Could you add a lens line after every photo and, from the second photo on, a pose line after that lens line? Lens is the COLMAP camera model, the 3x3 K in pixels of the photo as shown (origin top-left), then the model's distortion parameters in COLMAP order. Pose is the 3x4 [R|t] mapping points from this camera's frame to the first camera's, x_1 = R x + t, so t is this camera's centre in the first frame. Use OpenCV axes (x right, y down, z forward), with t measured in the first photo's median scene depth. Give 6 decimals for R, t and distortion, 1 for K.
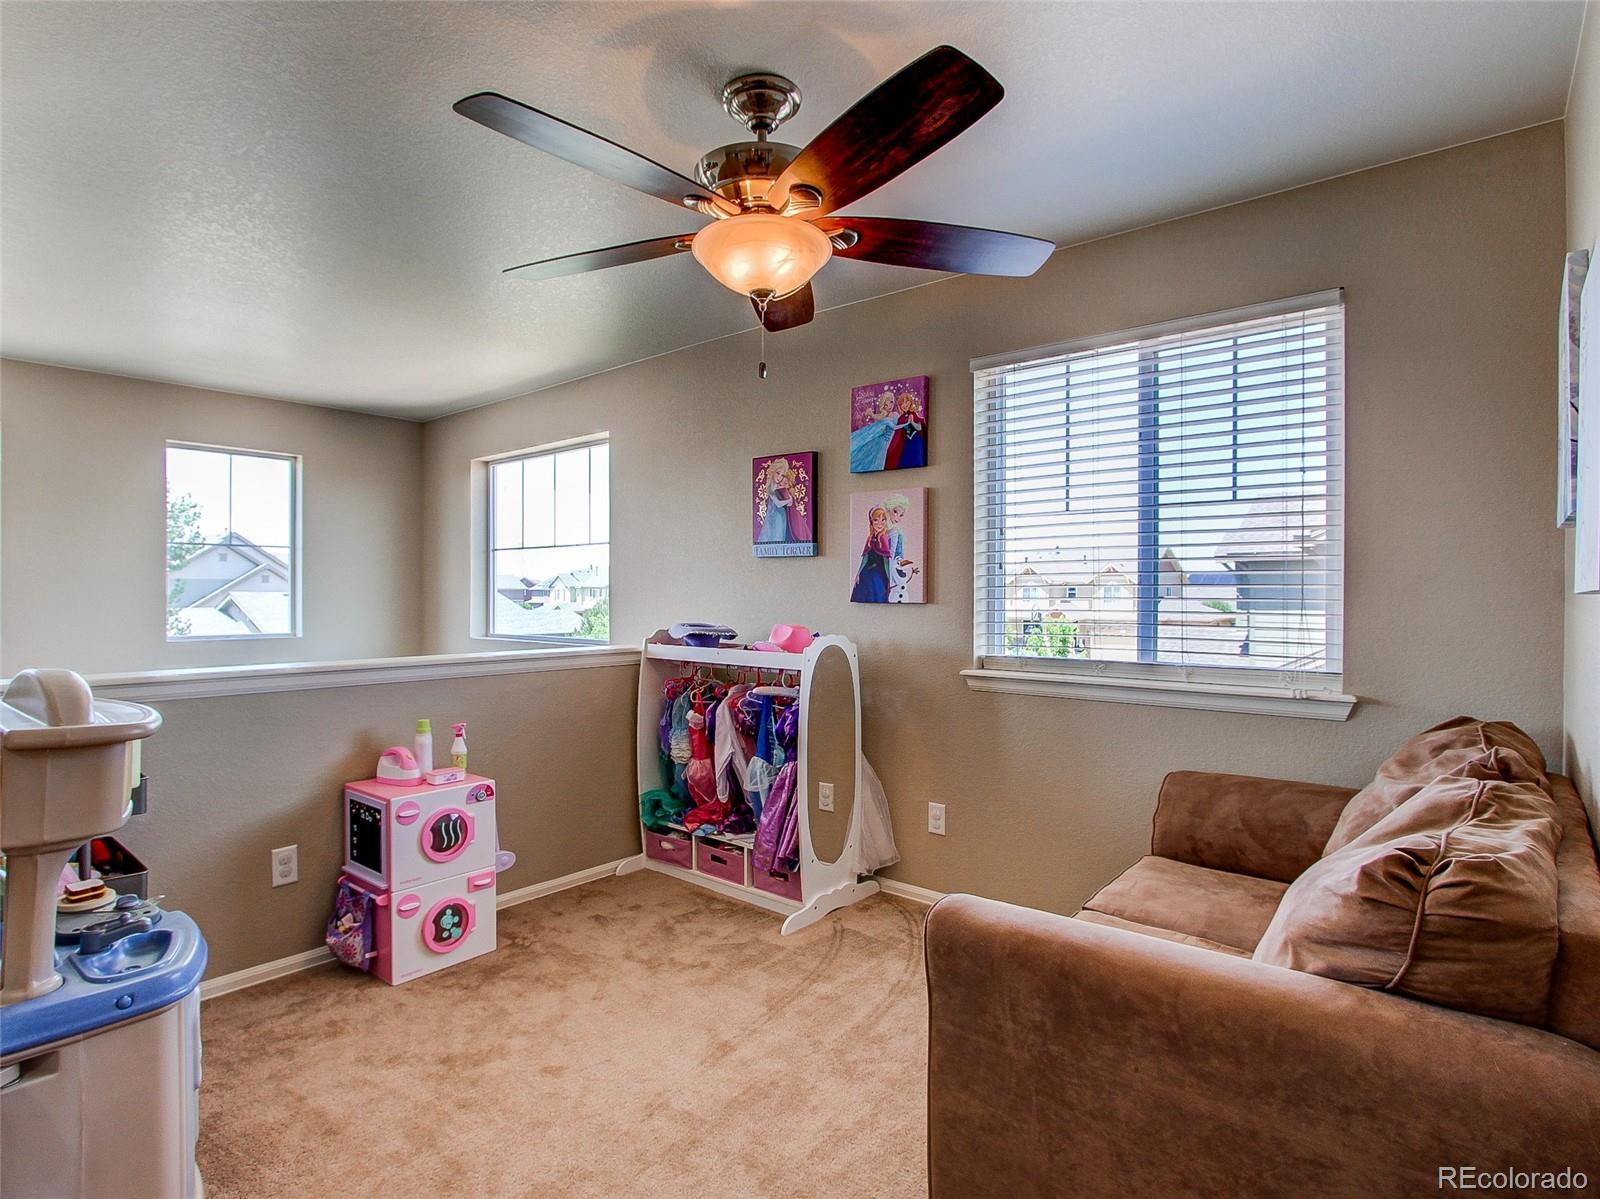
lens RADIAL K [[837.4, 0, 803.3], [0, 837.4, 607.8], [0, 0, 1]] dist [-0.019210, -0.000056]
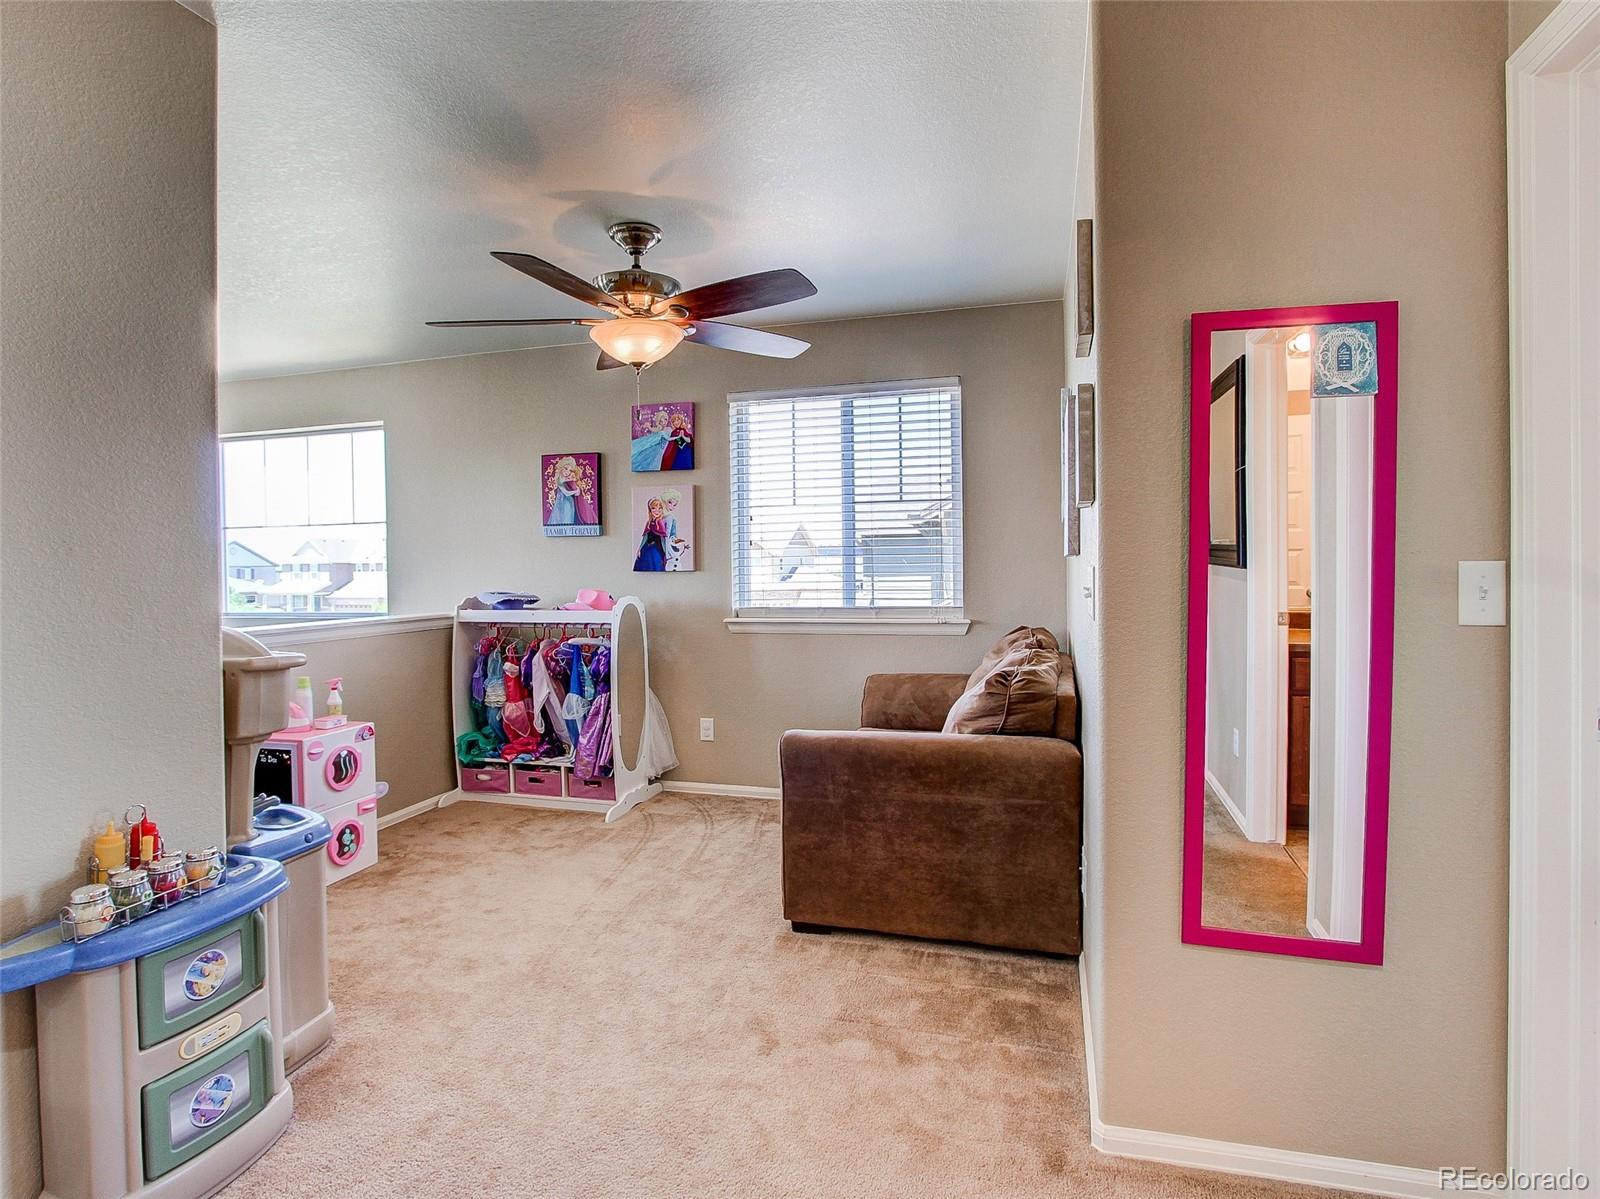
lens RADIAL K [[845.2, 0, 798.7], [0, 845.2, 596.2], [0, 0, 1]] dist [-0.017200, 0.000852]
pose [[0.915719, -0.030626, 0.400651, -0.253093], [0.023244, 0.999459, 0.023274, 0.007574], [-0.401147, -0.011999, 0.915935, -0.321577]]
